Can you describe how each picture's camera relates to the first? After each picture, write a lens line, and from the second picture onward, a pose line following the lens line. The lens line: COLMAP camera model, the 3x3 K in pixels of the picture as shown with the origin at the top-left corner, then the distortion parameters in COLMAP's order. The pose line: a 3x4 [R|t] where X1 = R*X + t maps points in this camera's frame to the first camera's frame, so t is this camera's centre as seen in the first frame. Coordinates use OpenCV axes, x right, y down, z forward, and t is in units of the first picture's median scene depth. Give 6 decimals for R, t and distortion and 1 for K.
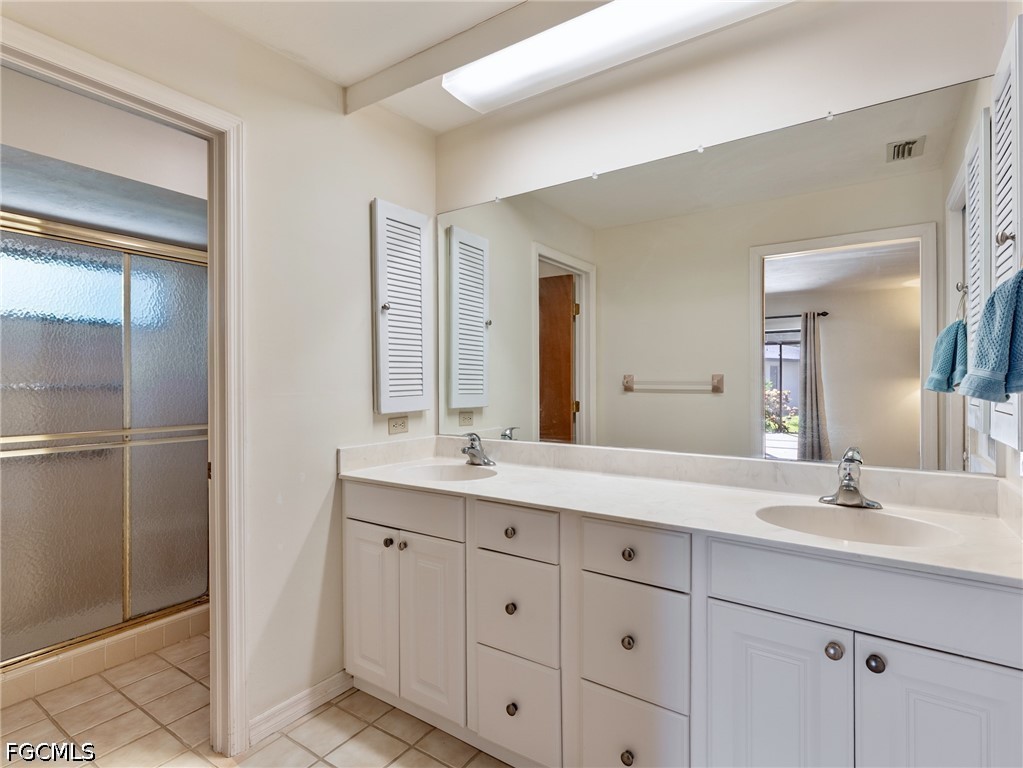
lens RADIAL K [[521.5, 0, 519.3], [0, 521.5, 384.2], [0, 0, 1]] dist [0.006075, 0.000339]
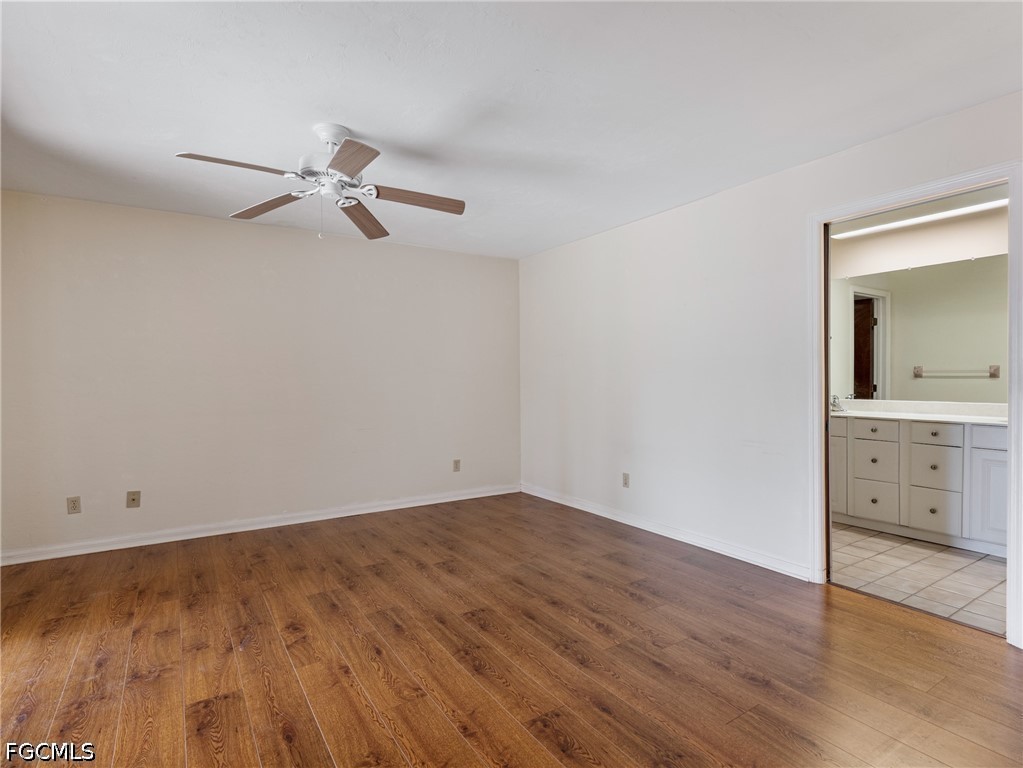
lens RADIAL K [[533.3, 0, 520.4], [0, 533.3, 381.7], [0, 0, 1]] dist [-0.002428, 0.000620]
pose [[0.921039, 0.000388, -0.389470, -0.246013], [0.001265, 0.999991, 0.003988, 0.019009], [0.389468, -0.004166, 0.921031, -0.842728]]
